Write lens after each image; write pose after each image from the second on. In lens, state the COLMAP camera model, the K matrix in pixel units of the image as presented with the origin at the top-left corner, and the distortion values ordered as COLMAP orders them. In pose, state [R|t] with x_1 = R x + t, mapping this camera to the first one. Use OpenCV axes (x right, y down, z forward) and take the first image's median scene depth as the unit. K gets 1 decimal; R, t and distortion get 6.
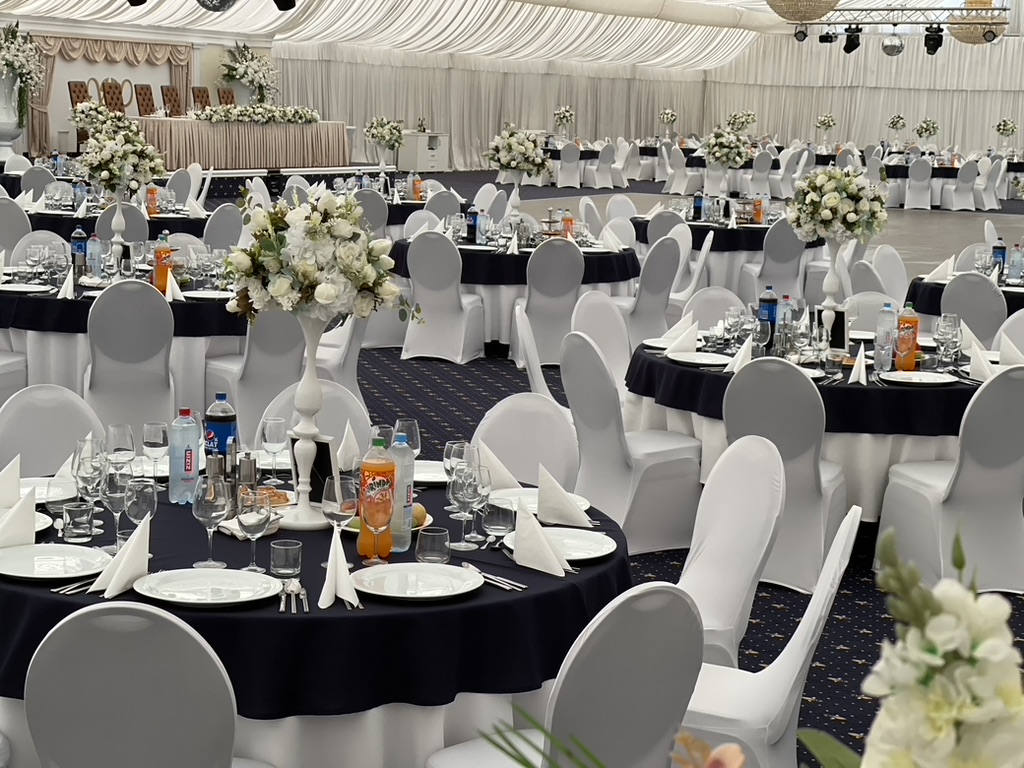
lens RADIAL K [[1880.3, 0, 517.8], [0, 1880.3, 362.6], [0, 0, 1]] dist [0.227430, -0.227818]
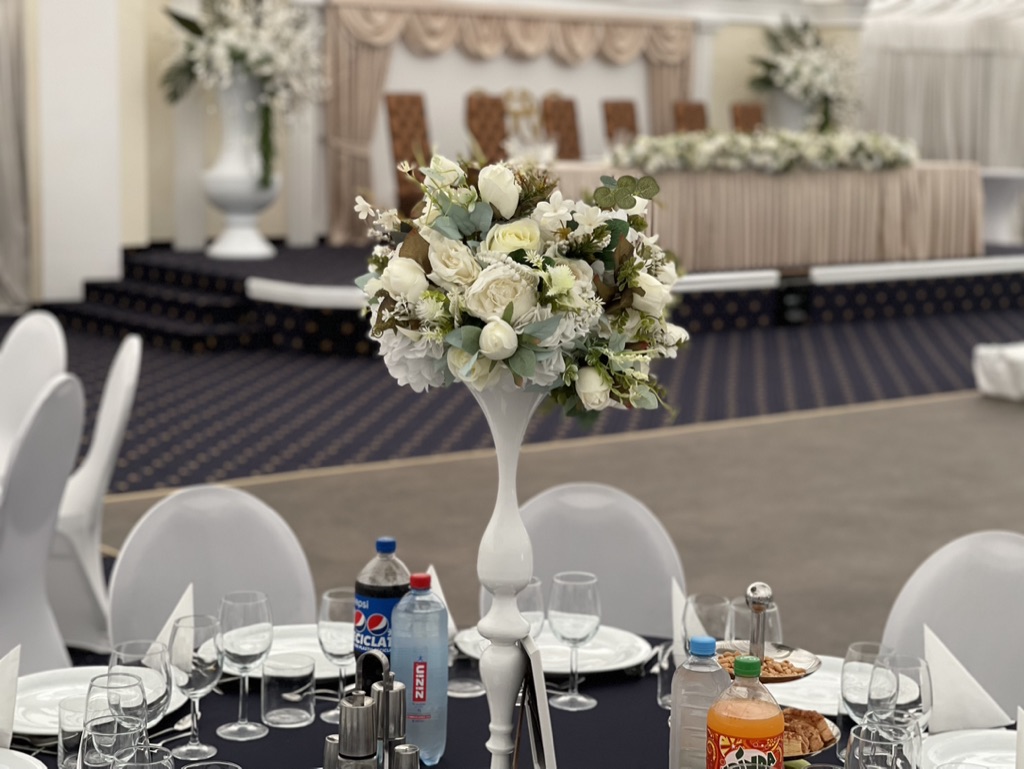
lens RADIAL K [[1896.4, 0, 514.2], [0, 1896.4, 371.1], [0, 0, 1]] dist [0.160585, 0.045233]
pose [[0.924434, 0.035741, -0.379663, -0.030717], [-0.042382, 0.999060, -0.009146, -0.141535], [0.378979, 0.024545, 0.925080, 1.094410]]
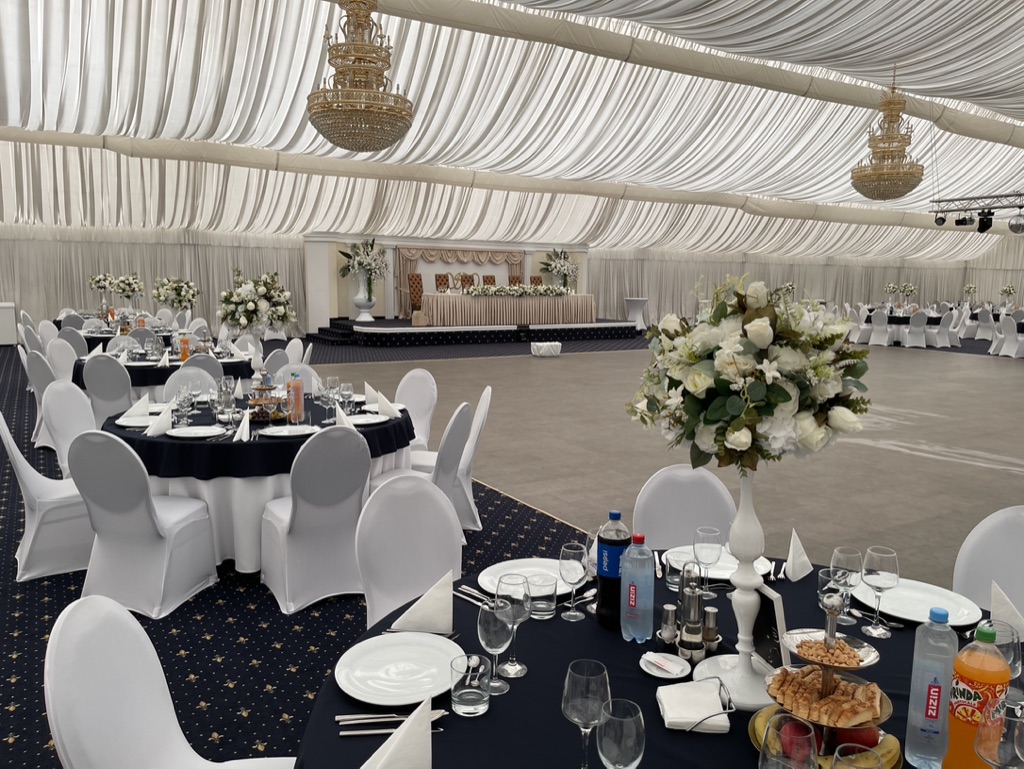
lens RADIAL K [[770.2, 0, 513.1], [0, 770.2, 388.5], [0, 0, 1]] dist [0.062908, -0.087905]
pose [[0.864956, 0.044503, -0.499871, 0.365535], [-0.052493, 0.998619, -0.001926, -0.097757], [0.499096, 0.027905, 0.866097, 0.902517]]
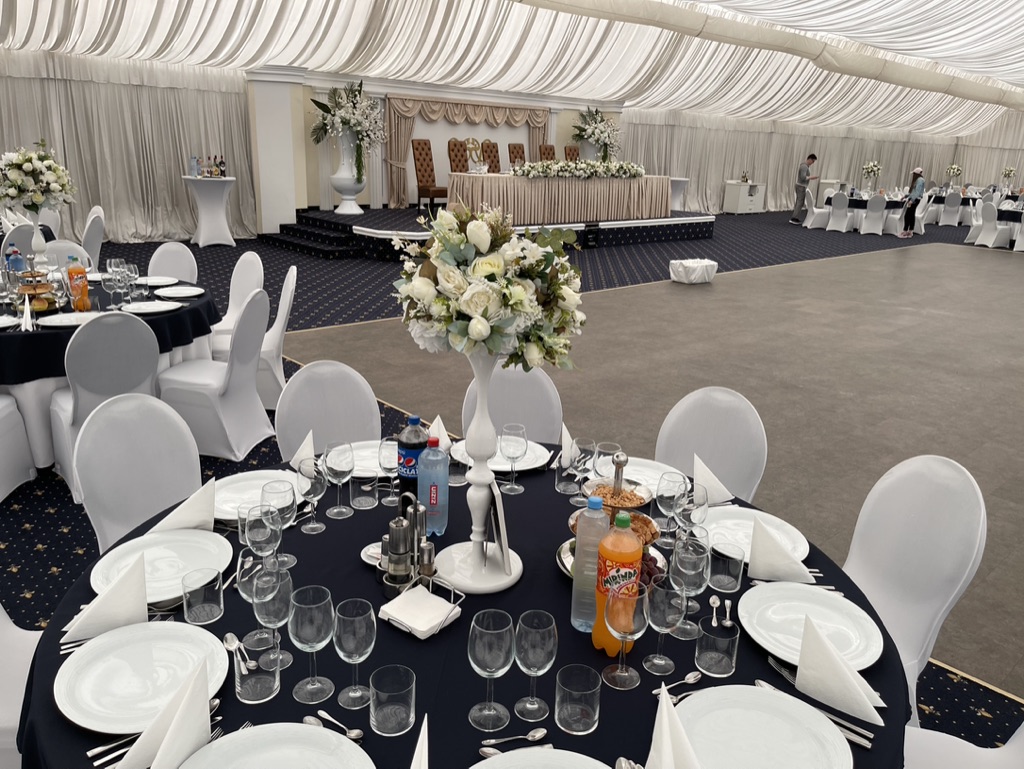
lens RADIAL K [[771.9, 0, 511.5], [0, 771.9, 389.7], [0, 0, 1]] dist [0.050933, -0.062802]
pose [[0.943612, 0.097919, -0.316241, -0.050043], [-0.049492, 0.986246, 0.157701, -0.152790], [0.327333, -0.133158, 0.935479, 1.133762]]
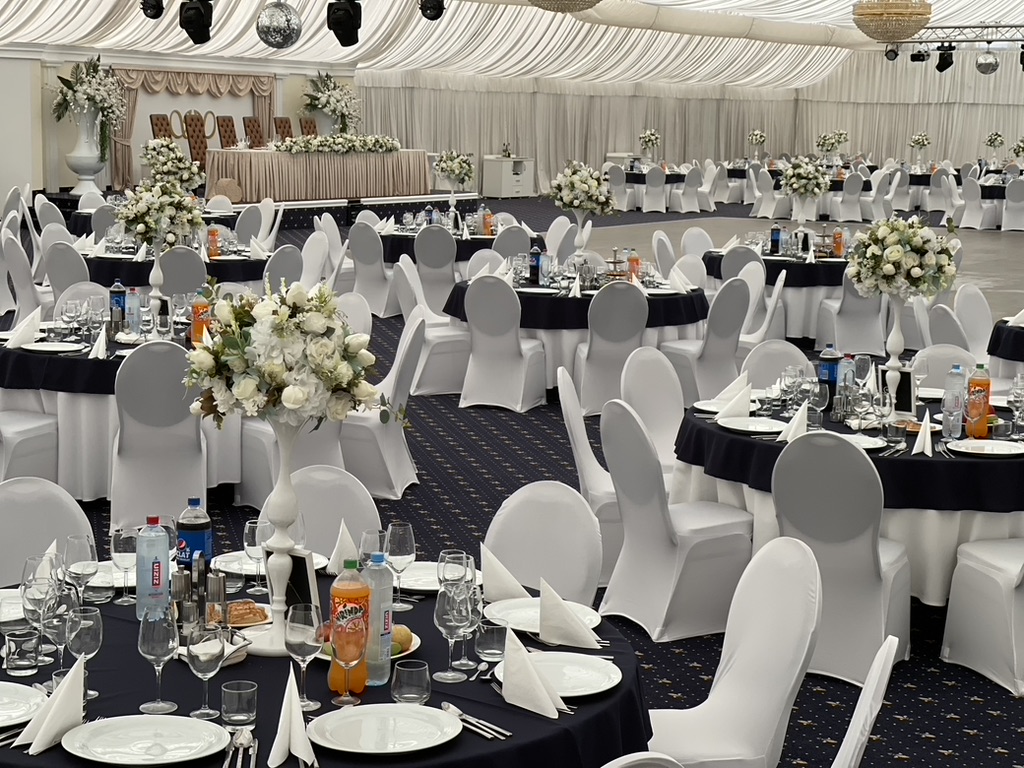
lens RADIAL K [[1880.1, 0, 511.9], [0, 1880.1, 363.8], [0, 0, 1]] dist [0.229254, -0.228311]
pose [[0.998485, -0.006324, -0.054651, 0.014924], [0.005846, 0.999943, -0.008909, -0.012697], [0.054704, 0.008576, 0.998466, 0.030954]]
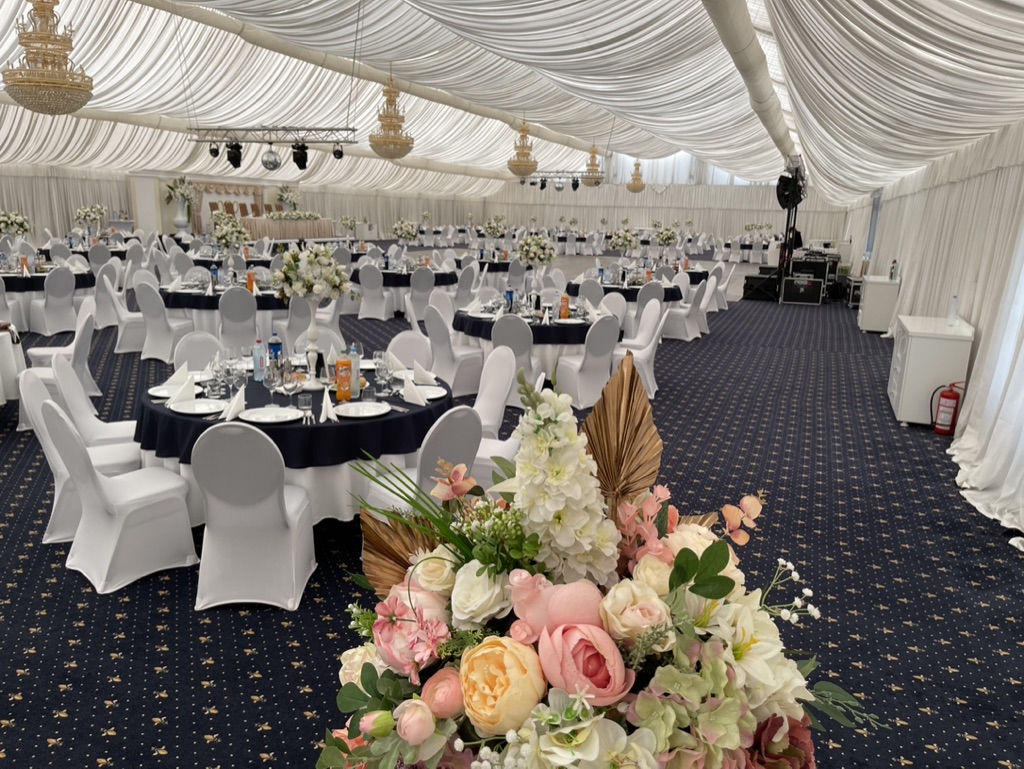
lens RADIAL K [[770.2, 0, 513.1], [0, 770.2, 388.5], [0, 0, 1]] dist [0.062908, -0.087905]
pose [[0.991207, -0.033267, 0.128070, 0.003143], [0.021737, 0.995669, 0.090395, 0.001366], [-0.130523, -0.086817, 0.987637, 0.003757]]
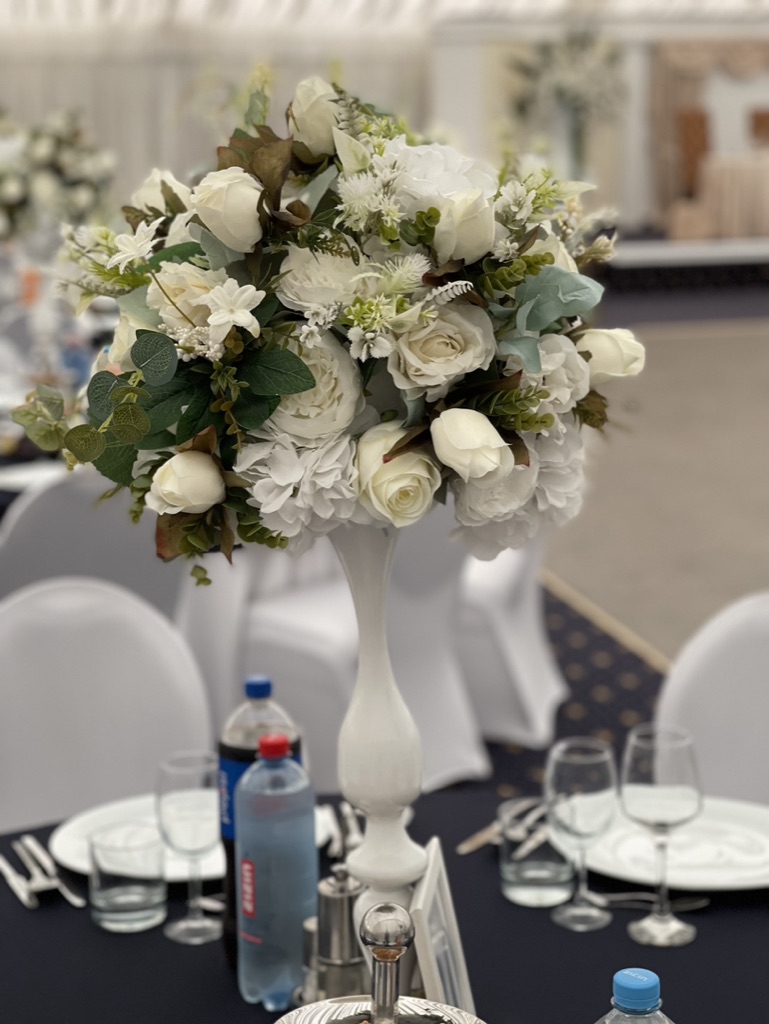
lens RADIAL K [[1896.4, 0, 384.7], [0, 1896.4, 510.7], [0, 0, 1]] dist [0.160585, 0.045233]
pose [[0.665052, 0.101674, -0.739843, 0.401286], [-0.069523, 0.994816, 0.074219, -0.098964], [0.743554, 0.002076, 0.668673, 0.933465]]
